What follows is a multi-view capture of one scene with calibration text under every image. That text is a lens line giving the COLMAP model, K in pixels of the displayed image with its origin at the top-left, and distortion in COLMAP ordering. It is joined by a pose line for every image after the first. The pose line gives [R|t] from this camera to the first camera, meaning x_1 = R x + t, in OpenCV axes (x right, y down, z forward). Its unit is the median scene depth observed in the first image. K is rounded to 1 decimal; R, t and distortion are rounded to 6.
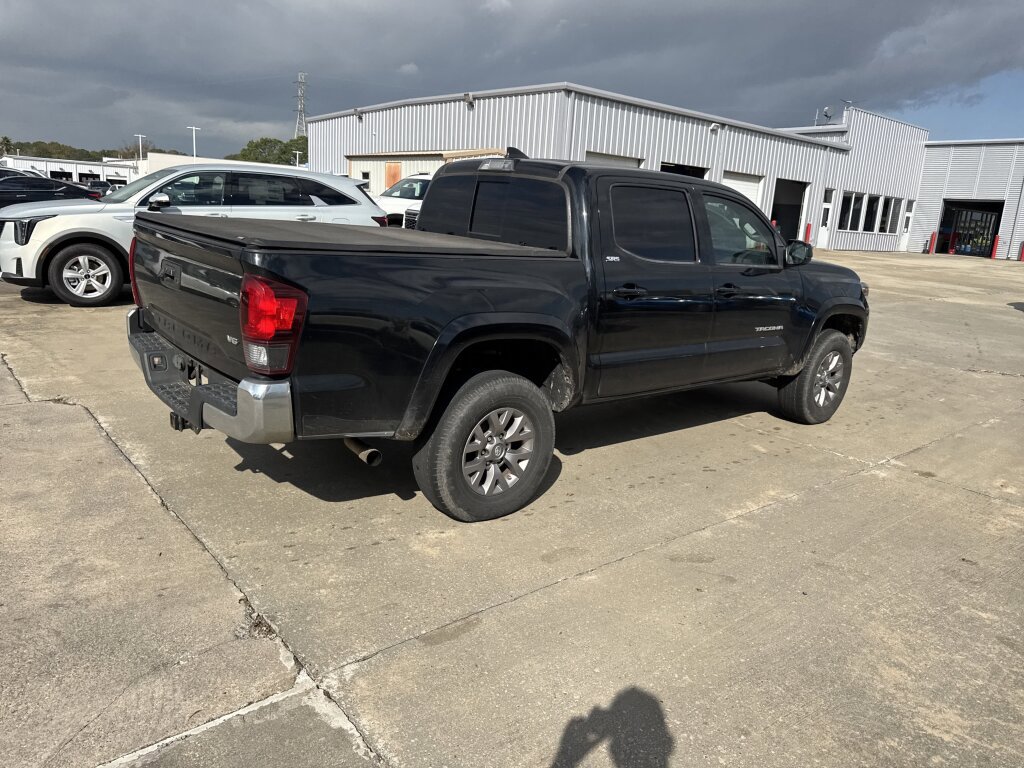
lens RADIAL K [[723.6, 0, 516.5], [0, 723.6, 378.1], [0, 0, 1]] dist [0.028505, -0.036780]
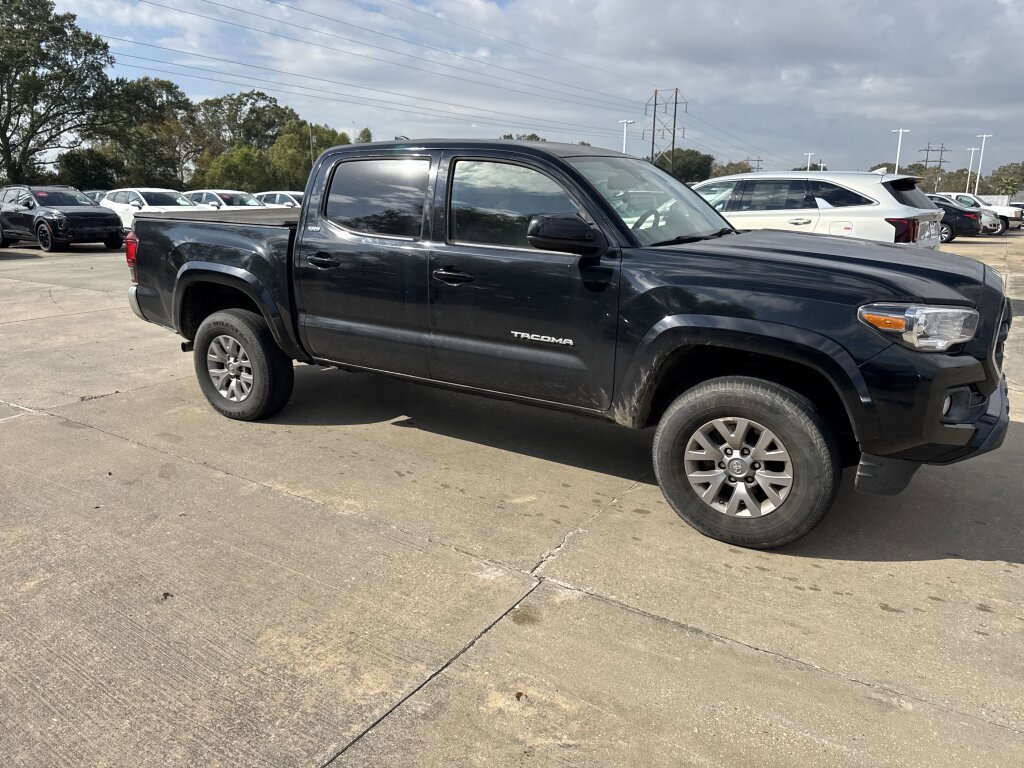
lens RADIAL K [[723.6, 0, 508.8], [0, 723.6, 370.5], [0, 0, 1]] dist [0.028505, -0.036780]
pose [[0.296112, 0.163175, -0.941112, 1.212732], [-0.209162, 0.972462, 0.102800, -0.123362], [0.931970, 0.166405, 0.322088, 0.892936]]
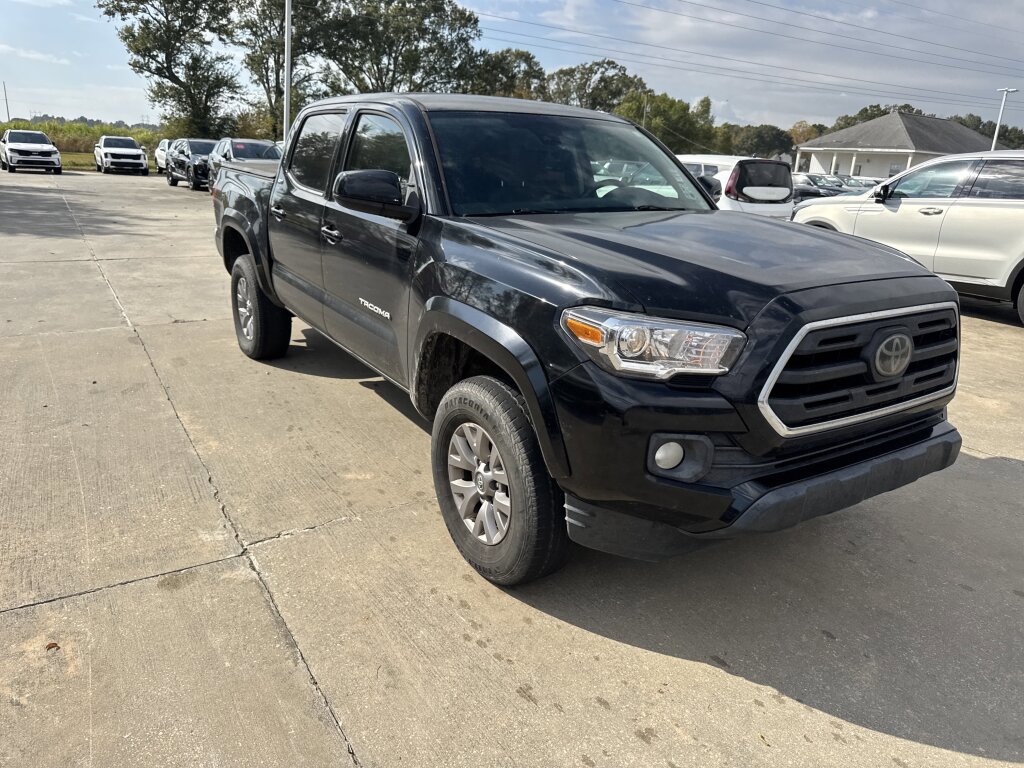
lens RADIAL K [[730.8, 0, 524.2], [0, 730.8, 370.7], [0, 0, 1]] dist [0.013773, -0.023403]
pose [[-0.124631, 0.209842, -0.969759, 1.186996], [-0.282453, 0.929437, 0.237417, -0.253687], [0.951150, 0.303501, -0.056566, 1.418292]]
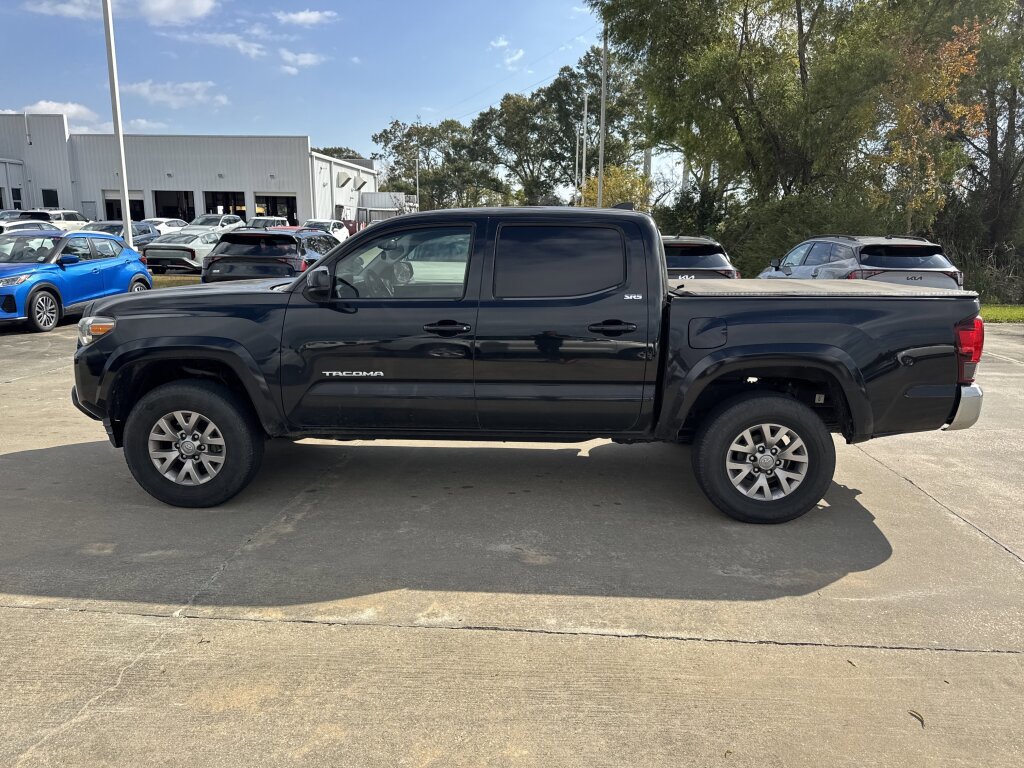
lens RADIAL K [[723.6, 0, 504.9], [0, 723.6, 384.8], [0, 0, 1]] dist [0.028505, -0.036780]
pose [[-0.717973, -0.215419, 0.661898, -0.695185], [0.098151, 0.910074, 0.402656, -0.556172], [-0.689116, 0.354062, -0.632265, 2.026801]]
